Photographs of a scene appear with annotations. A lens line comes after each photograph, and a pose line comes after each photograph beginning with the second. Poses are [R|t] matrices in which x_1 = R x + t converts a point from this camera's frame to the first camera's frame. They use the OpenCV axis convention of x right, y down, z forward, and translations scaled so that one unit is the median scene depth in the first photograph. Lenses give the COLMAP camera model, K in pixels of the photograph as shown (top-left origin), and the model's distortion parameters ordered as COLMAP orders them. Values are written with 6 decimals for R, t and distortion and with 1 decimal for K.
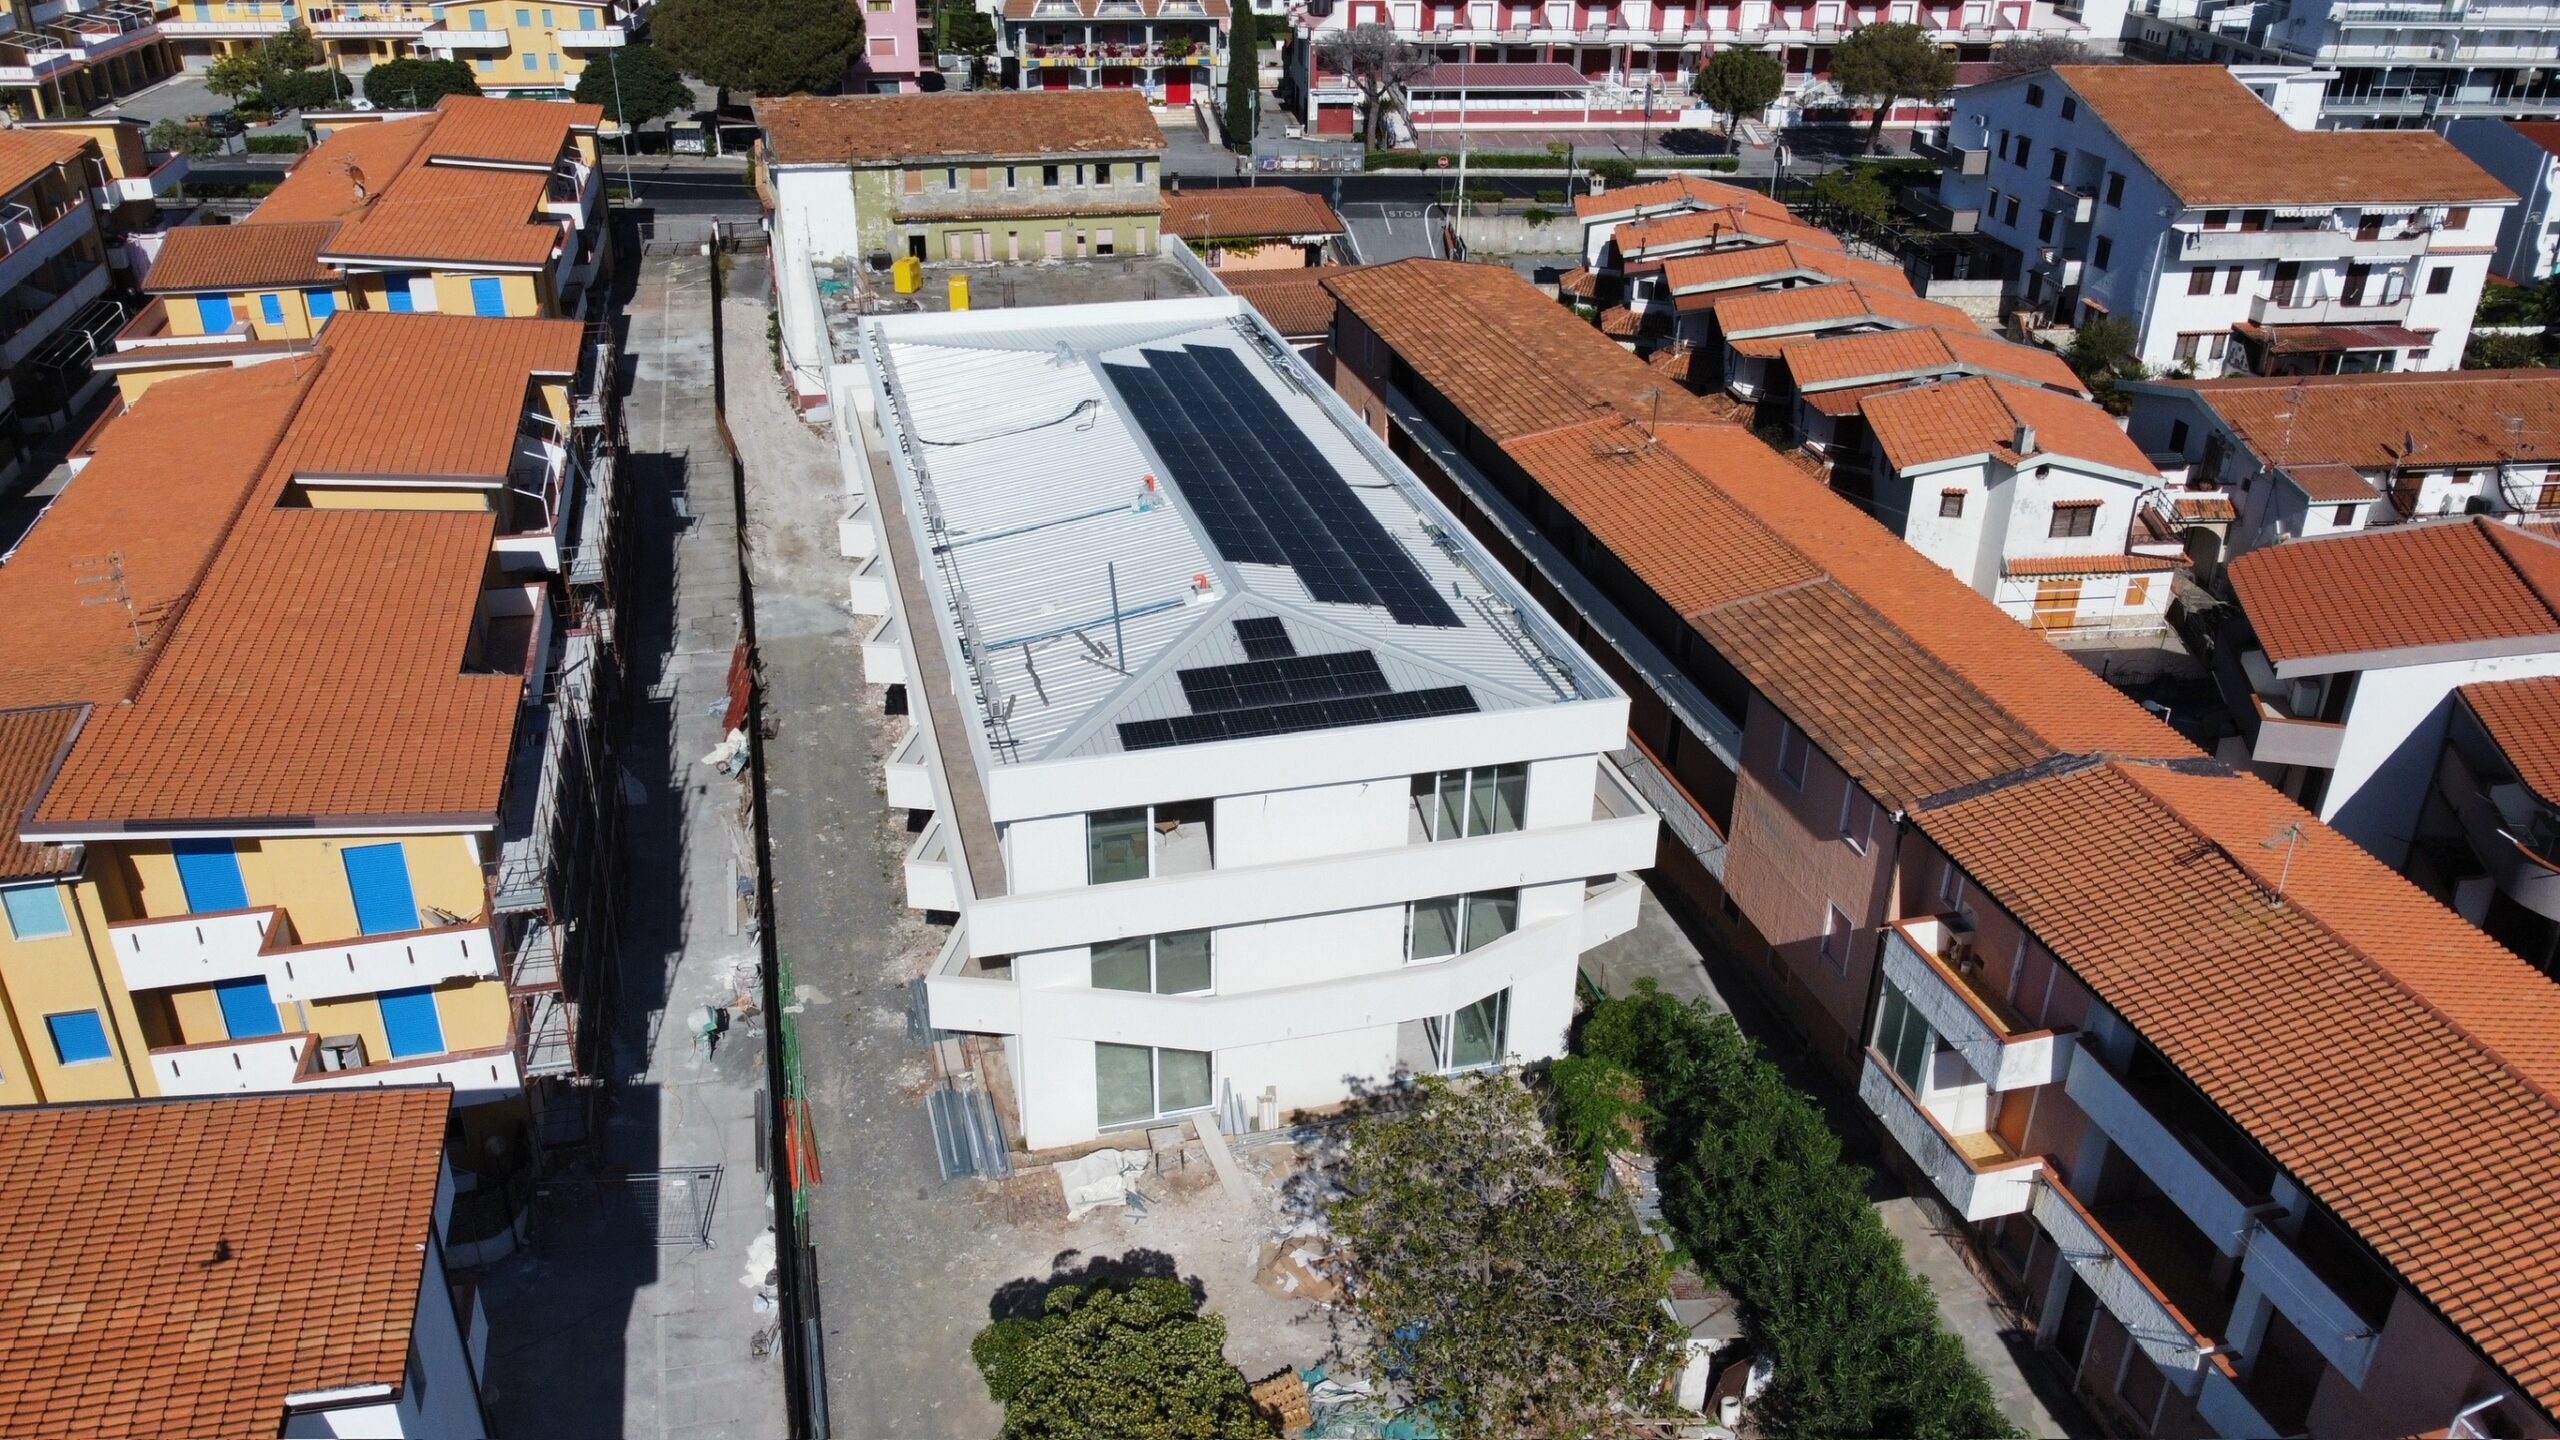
lens RADIAL K [[1940.4, 0, 1275.8], [0, 1940.4, 729.2], [0, 0, 1]] dist [-0.008706, 0.000995]
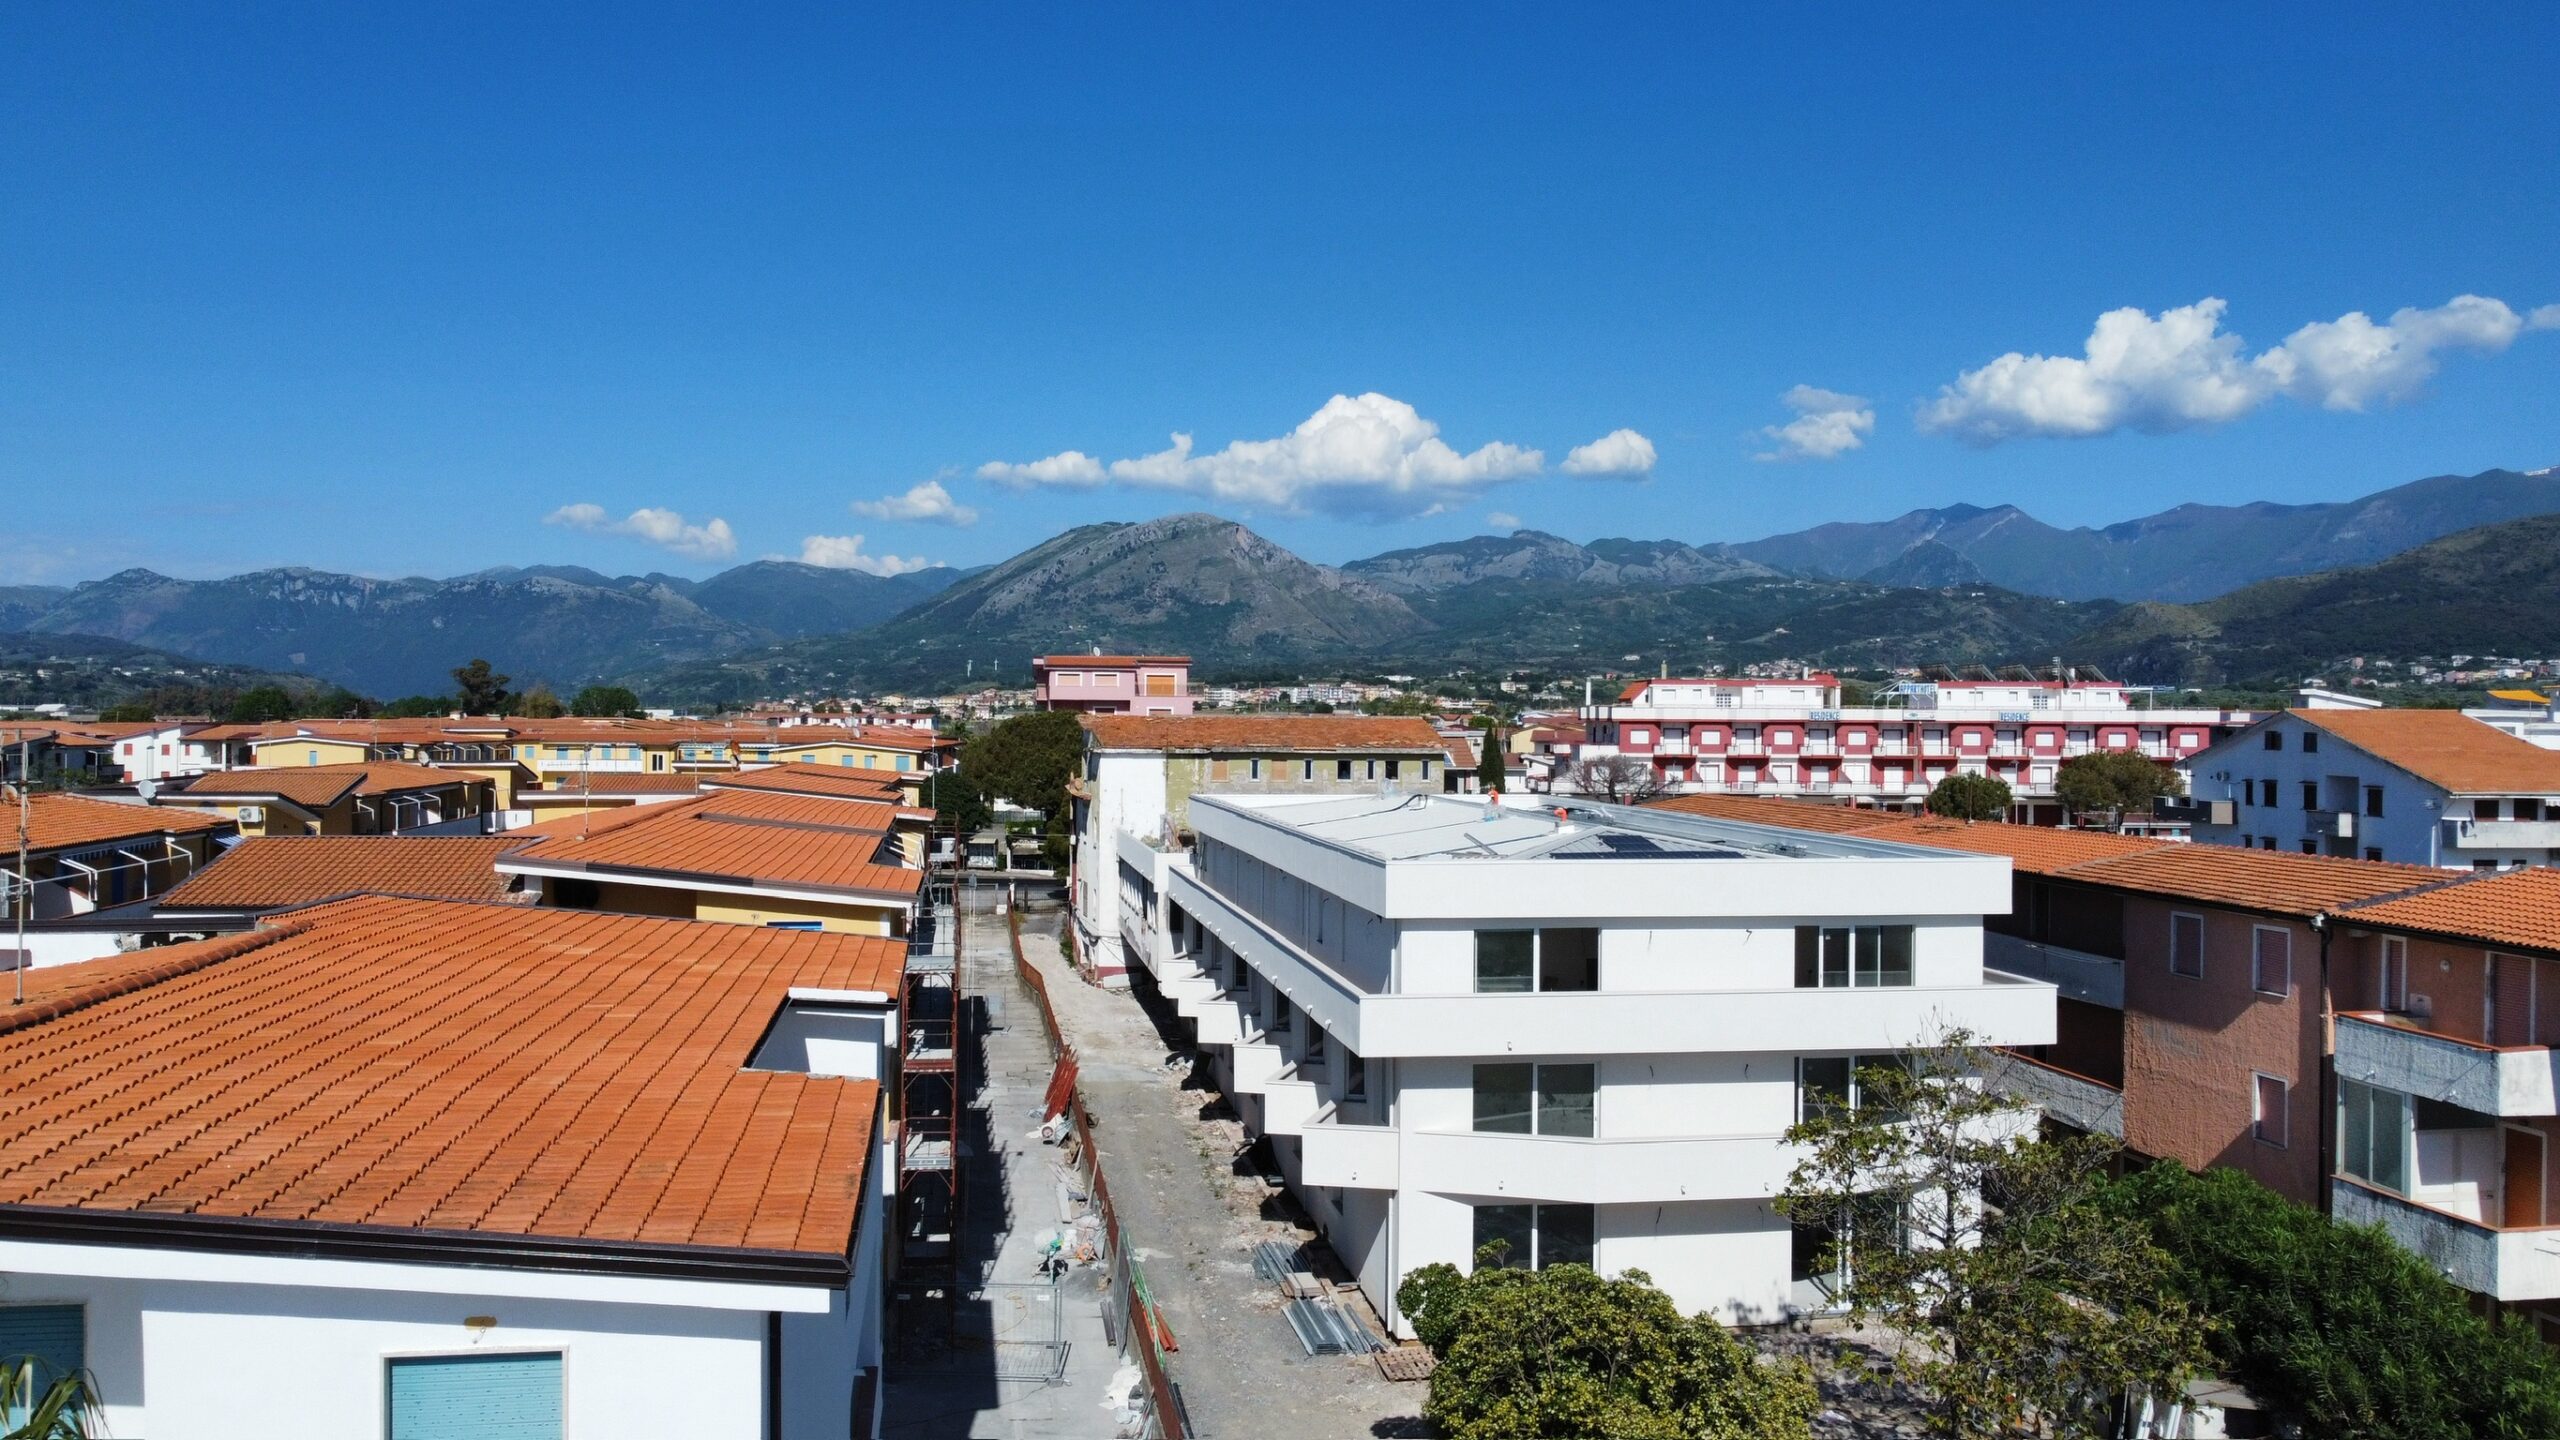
lens RADIAL K [[1940.8, 0, 1277.0], [0, 1940.8, 729.4], [0, 0, 1]] dist [-0.002810, -0.005647]
pose [[0.995007, -0.004951, -0.099680, -0.045838], [-0.040743, 0.891604, -0.450979, 0.189550], [0.091108, 0.452789, 0.886951, 0.021642]]
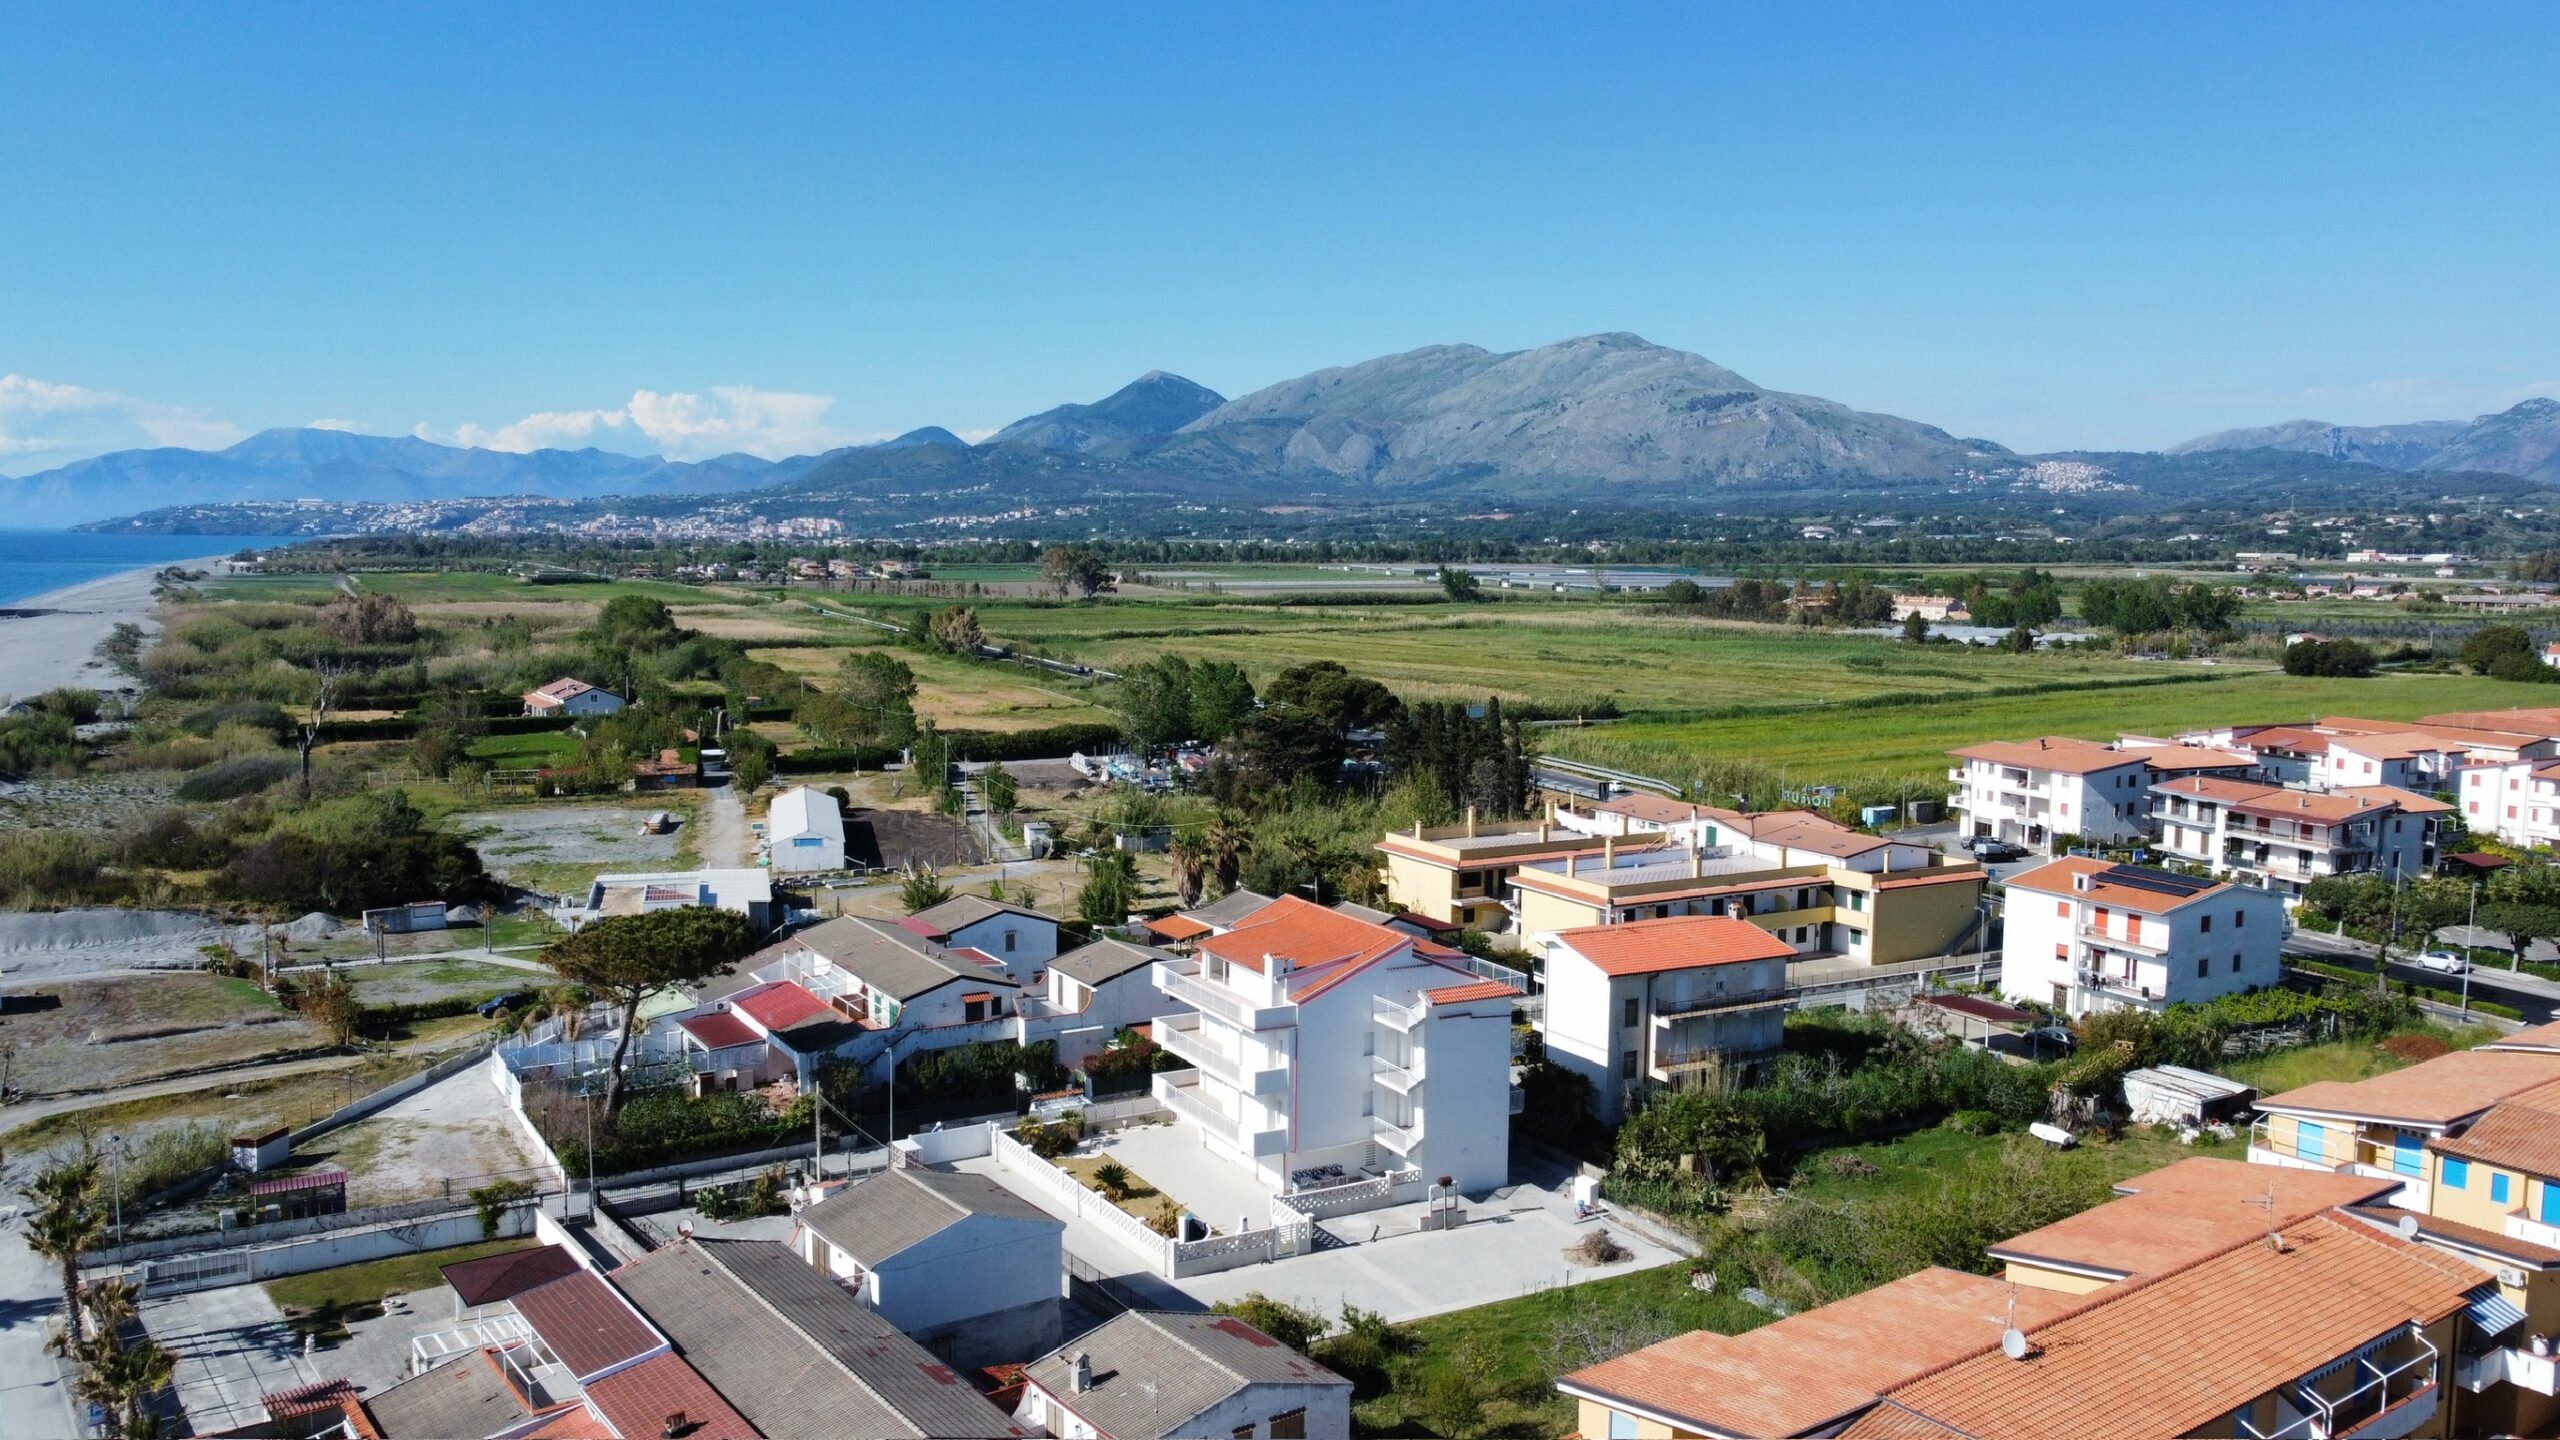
lens RADIAL K [[1937.1, 0, 1276.2], [0, 1937.1, 736.1], [0, 0, 1]] dist [-0.001839, -0.006858]
pose [[0.358806, 0.085407, -0.929497, -0.023570], [-0.430174, 0.898880, -0.083462, -0.036370], [0.828377, 0.429792, 0.359263, -0.072088]]
